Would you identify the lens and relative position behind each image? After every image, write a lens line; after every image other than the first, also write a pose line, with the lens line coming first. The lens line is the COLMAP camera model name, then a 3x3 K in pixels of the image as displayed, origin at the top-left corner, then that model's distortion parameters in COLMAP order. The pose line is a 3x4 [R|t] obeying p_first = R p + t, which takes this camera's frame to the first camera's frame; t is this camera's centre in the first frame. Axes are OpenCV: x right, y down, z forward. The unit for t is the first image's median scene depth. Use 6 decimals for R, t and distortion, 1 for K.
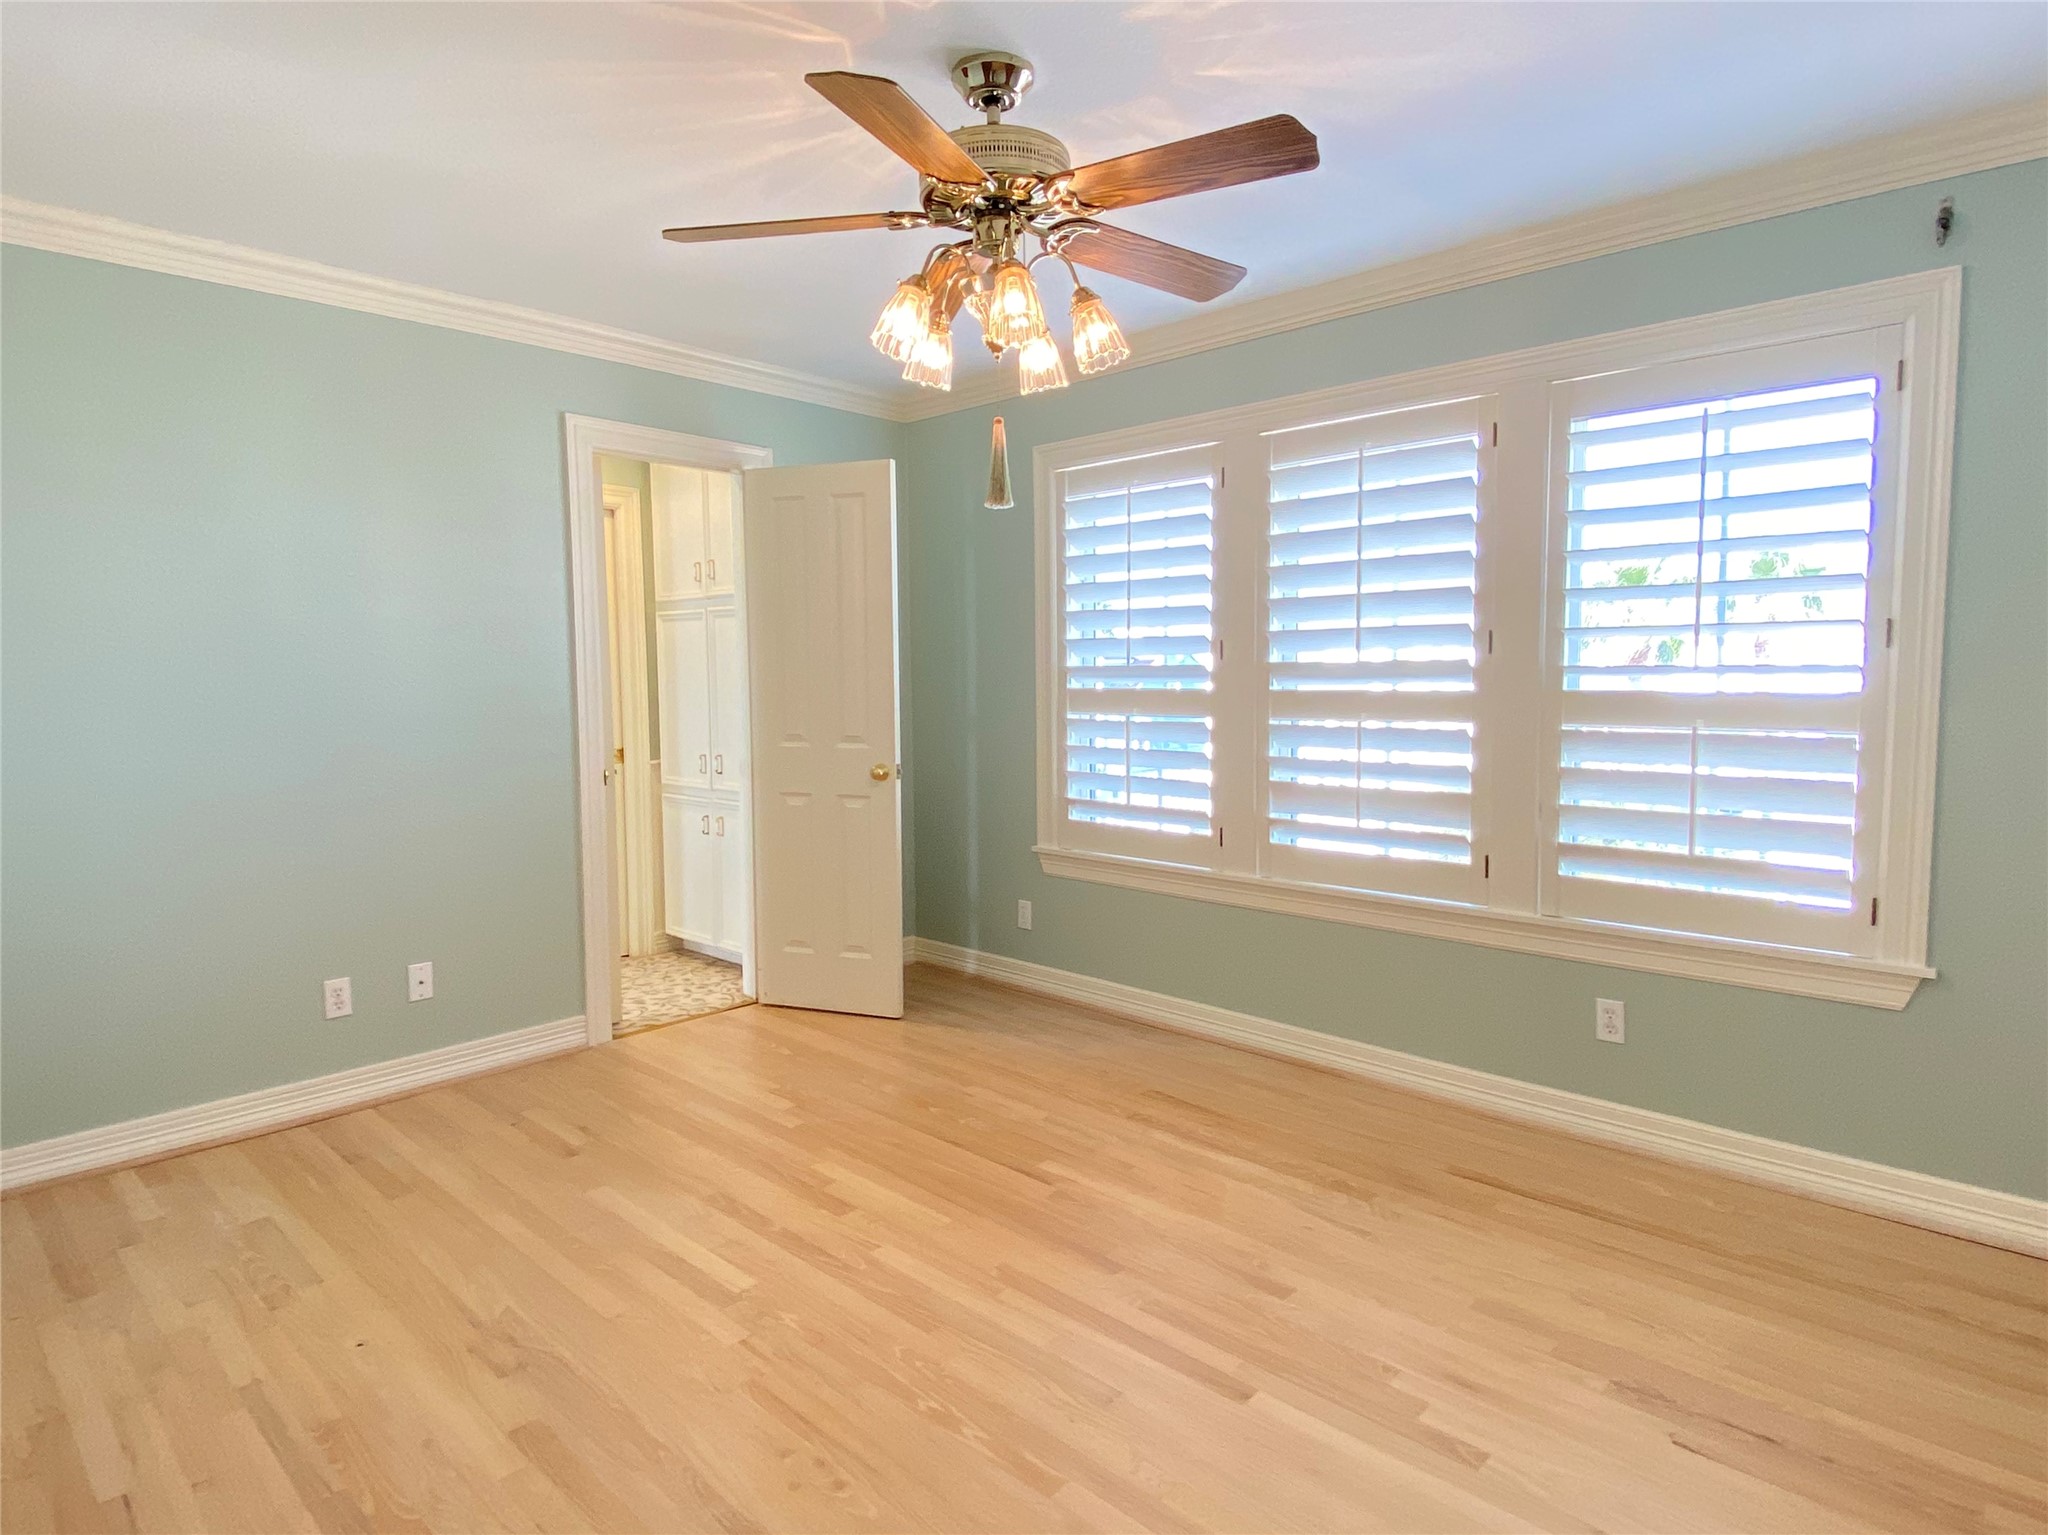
lens RADIAL K [[1136.9, 0, 1013.5], [0, 1136.9, 781.3], [0, 0, 1]] dist [0.032460, -0.024563]
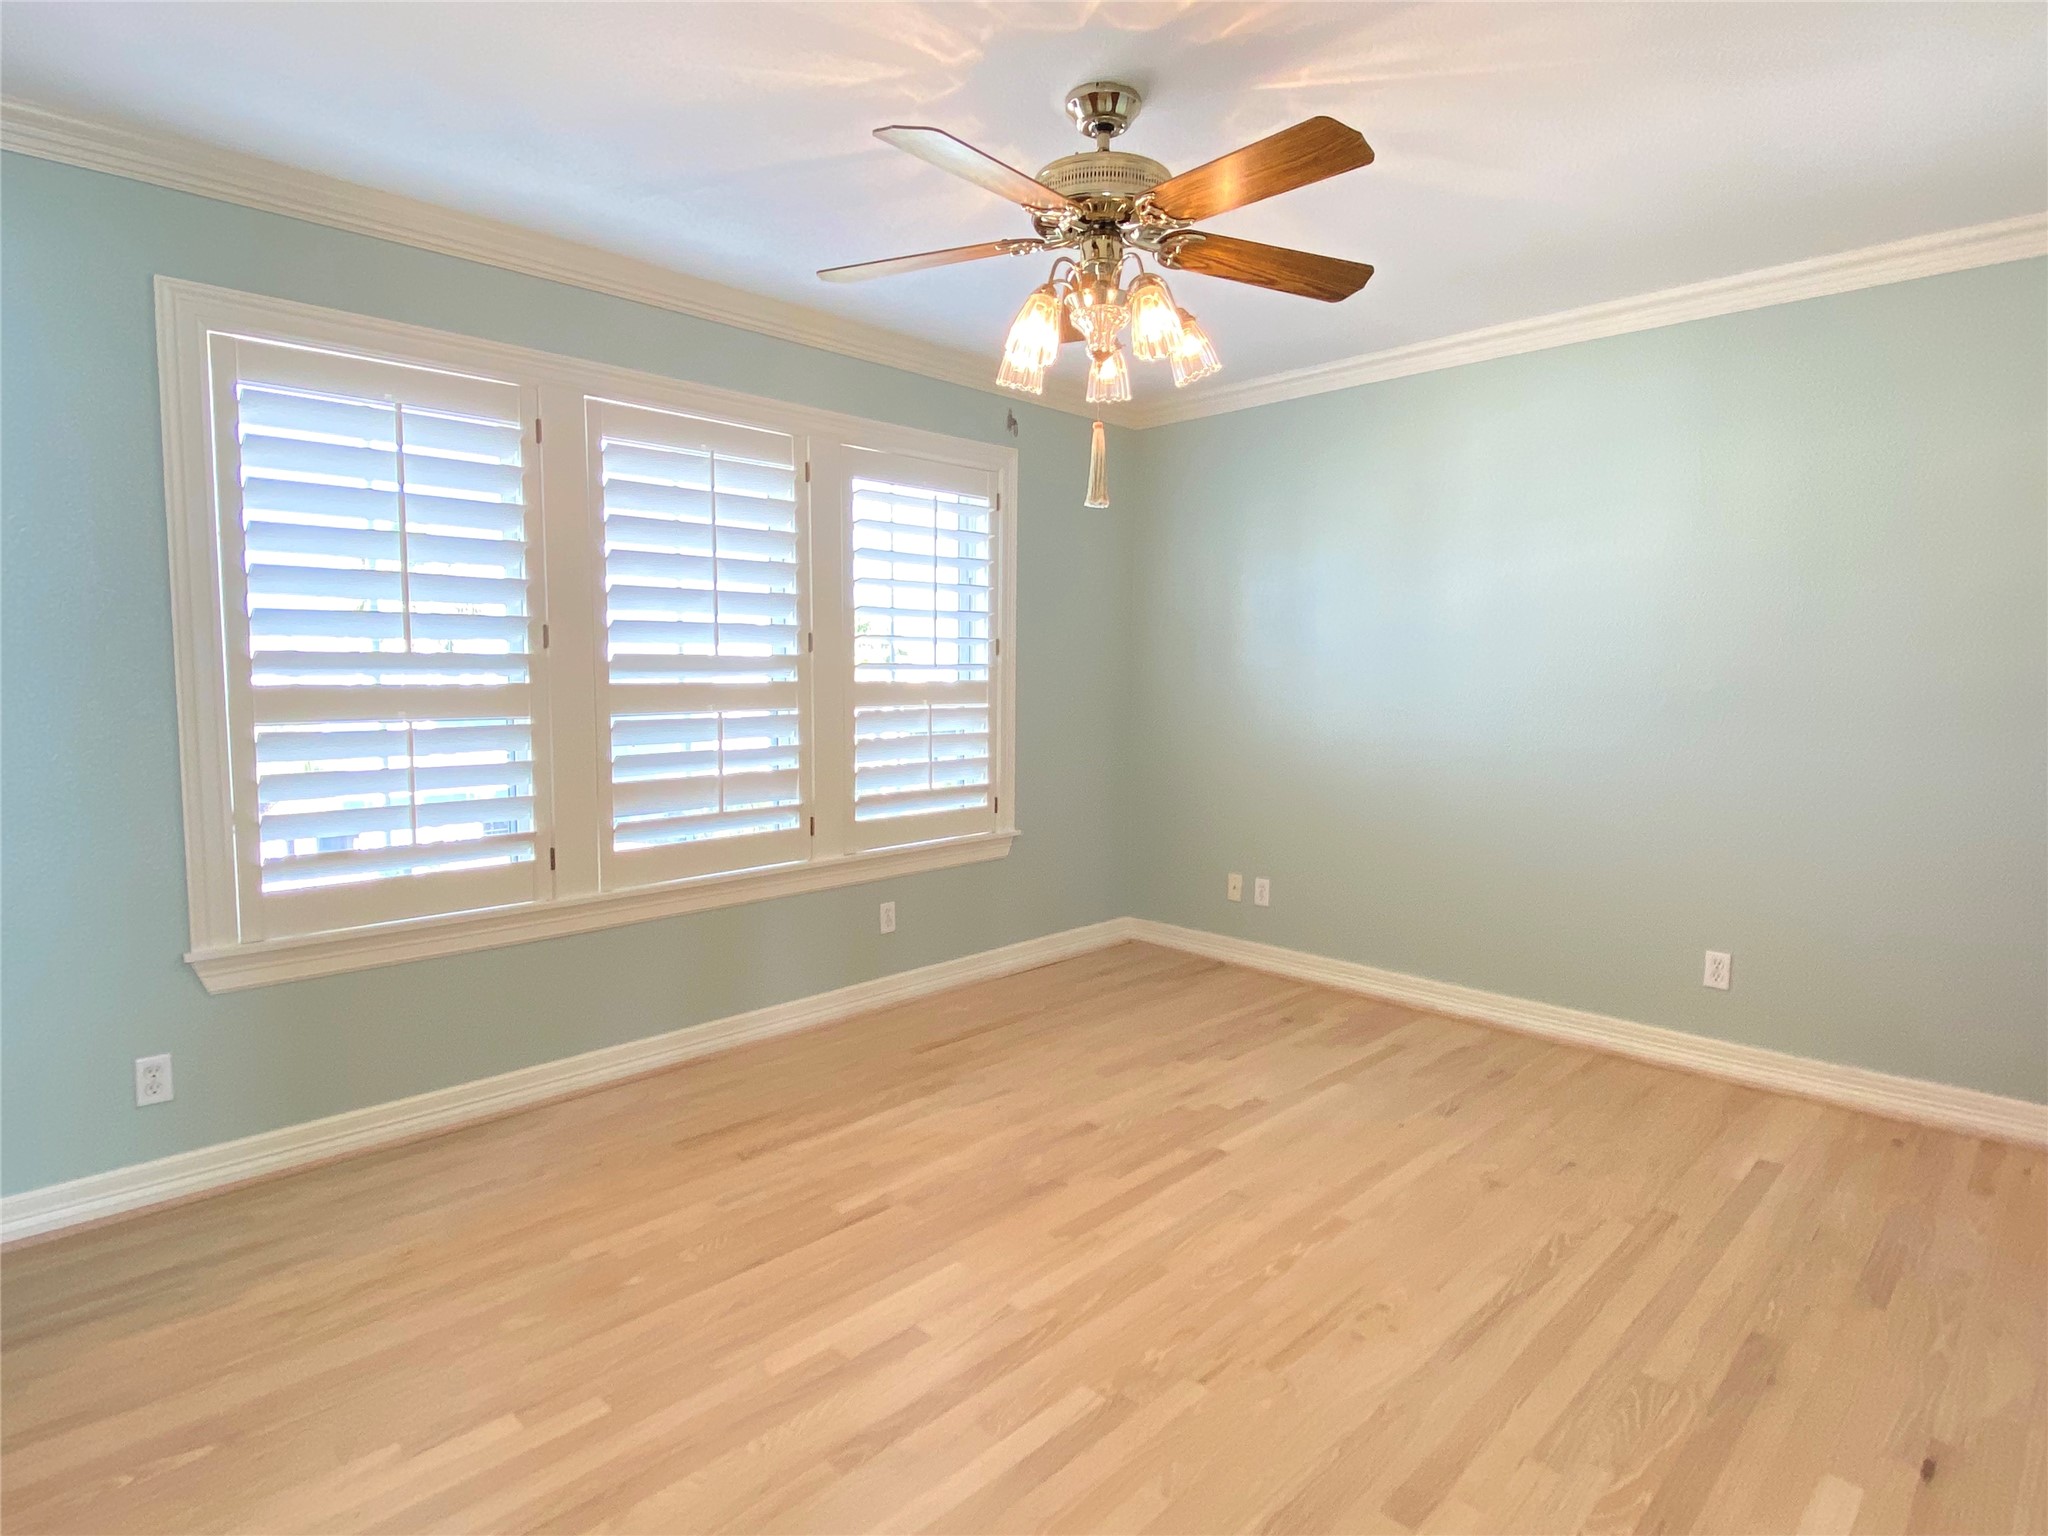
lens RADIAL K [[1136.9, 0, 1003.7], [0, 1136.9, 770.5], [0, 0, 1]] dist [0.032460, -0.024563]
pose [[0.009502, -0.082662, 0.996532, -0.817598], [0.094312, 0.992209, 0.081404, -0.066156], [-0.995497, 0.093211, 0.017224, 0.800854]]
